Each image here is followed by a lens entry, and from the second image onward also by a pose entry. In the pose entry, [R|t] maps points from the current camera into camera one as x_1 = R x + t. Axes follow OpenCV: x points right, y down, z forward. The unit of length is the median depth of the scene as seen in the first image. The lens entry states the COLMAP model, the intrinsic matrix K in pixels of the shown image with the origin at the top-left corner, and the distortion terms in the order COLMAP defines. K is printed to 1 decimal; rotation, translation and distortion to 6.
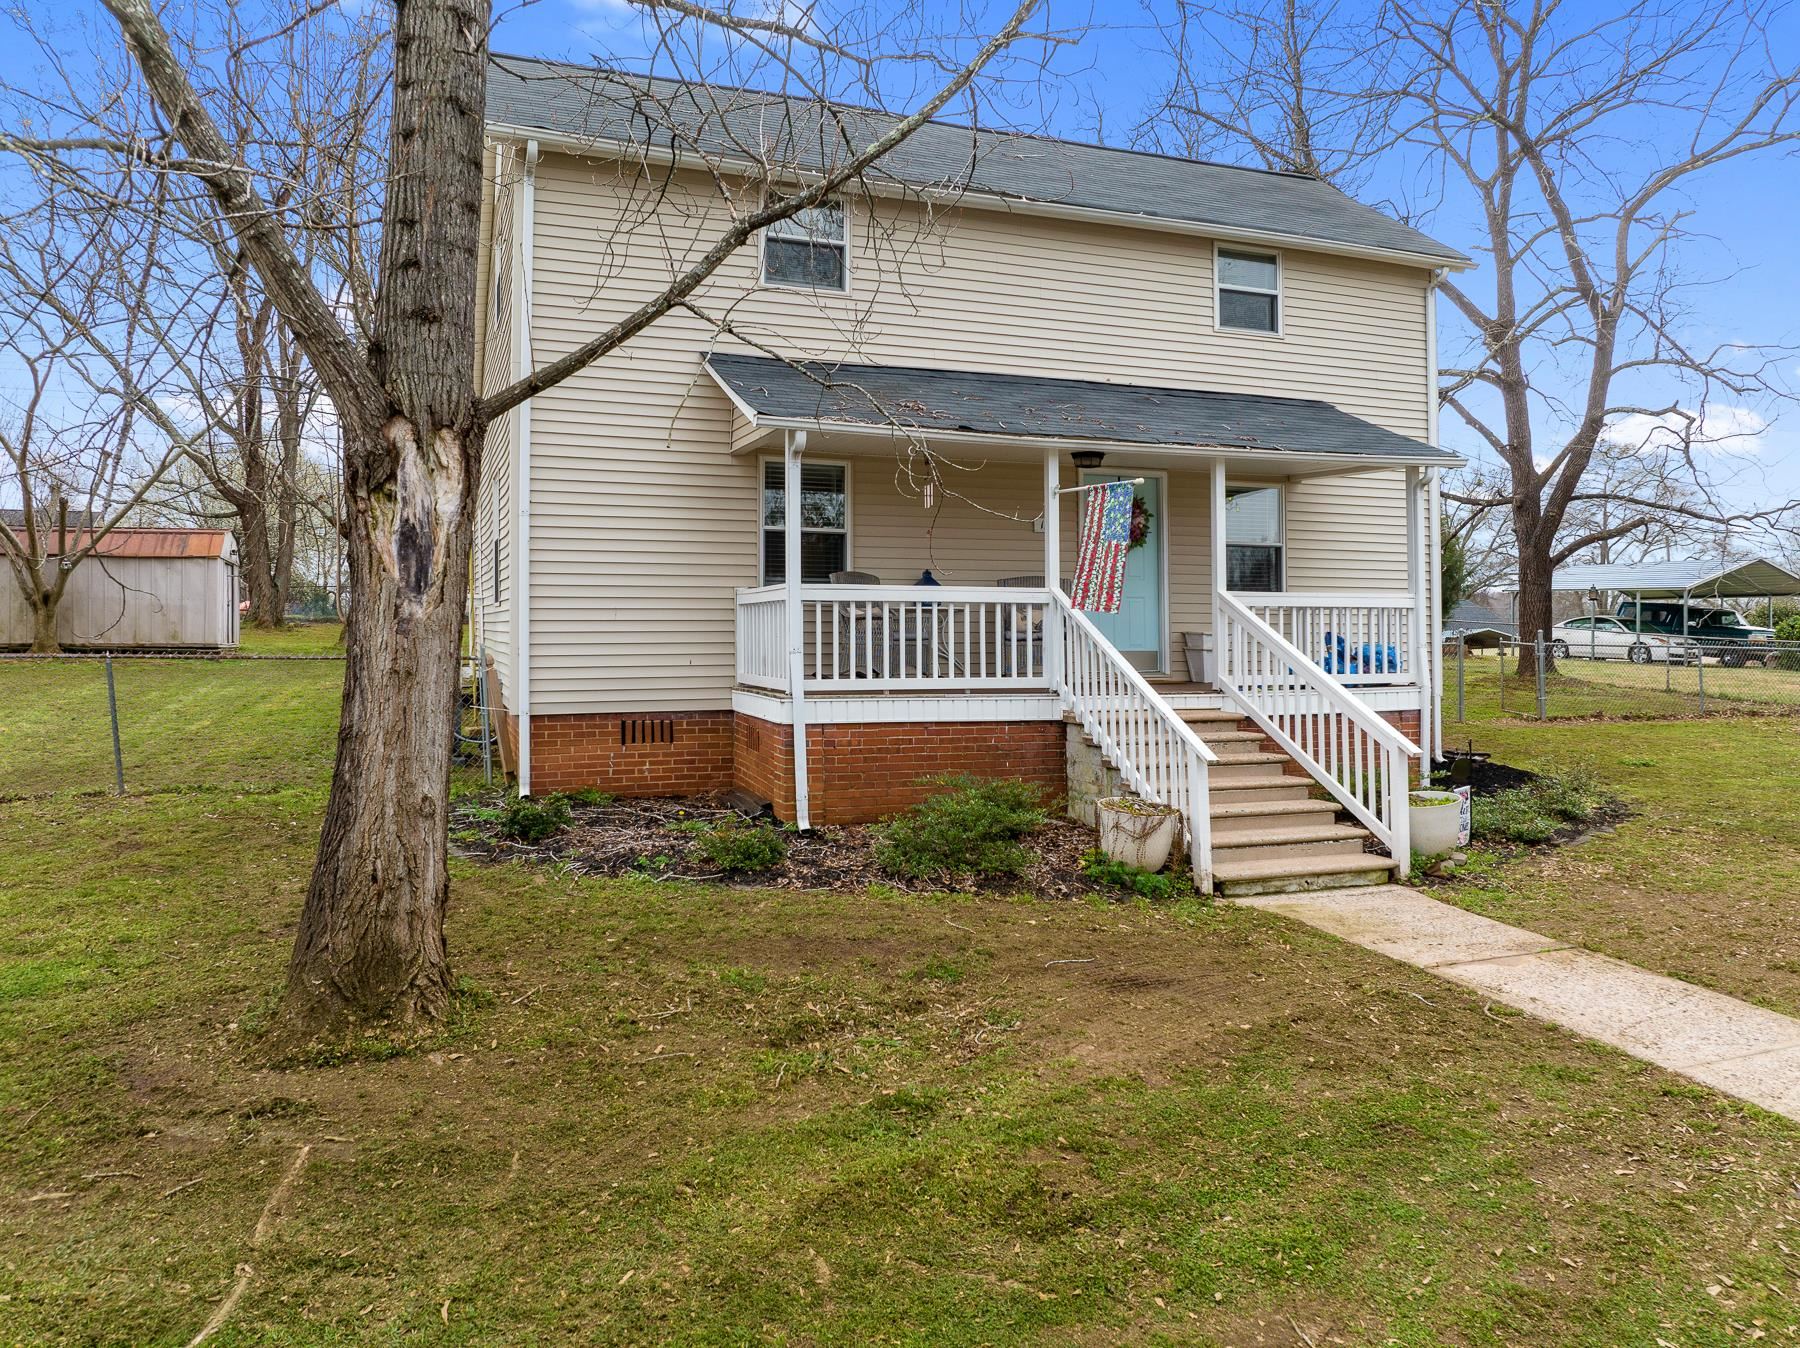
lens RADIAL K [[1267.6, 0, 801.0], [0, 1267.6, 636.7], [0, 0, 1]] dist [-0.028971, -0.005491]
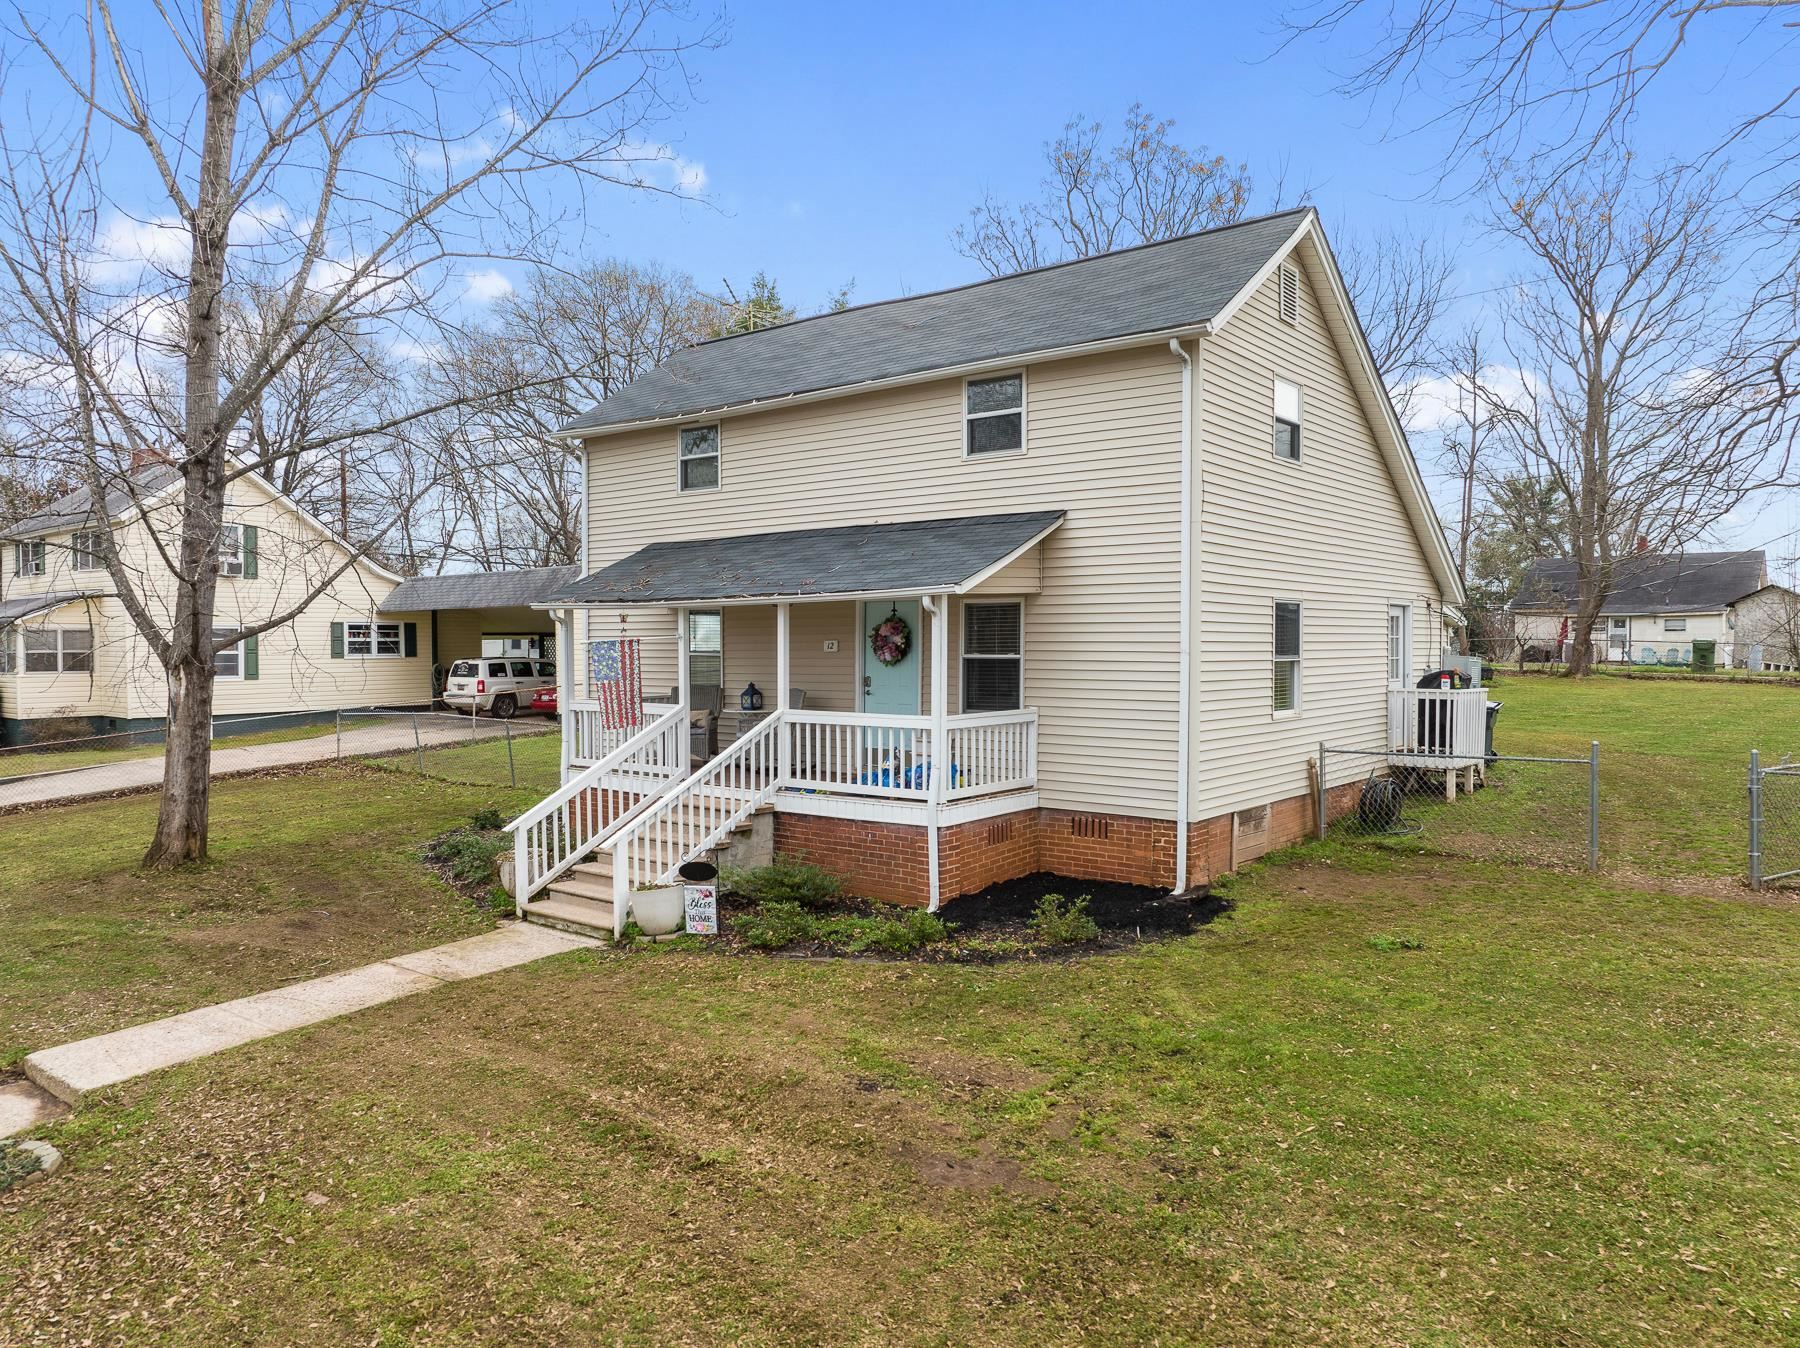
lens RADIAL K [[1267.6, 0, 916.5], [0, 1267.6, 679.0], [0, 0, 1]] dist [-0.028971, -0.005491]
pose [[0.522911, 0.018880, -0.852178, 1.536942], [0.004478, 0.999680, 0.024895, -0.101777], [0.852375, -0.016834, 0.522659, 0.488495]]
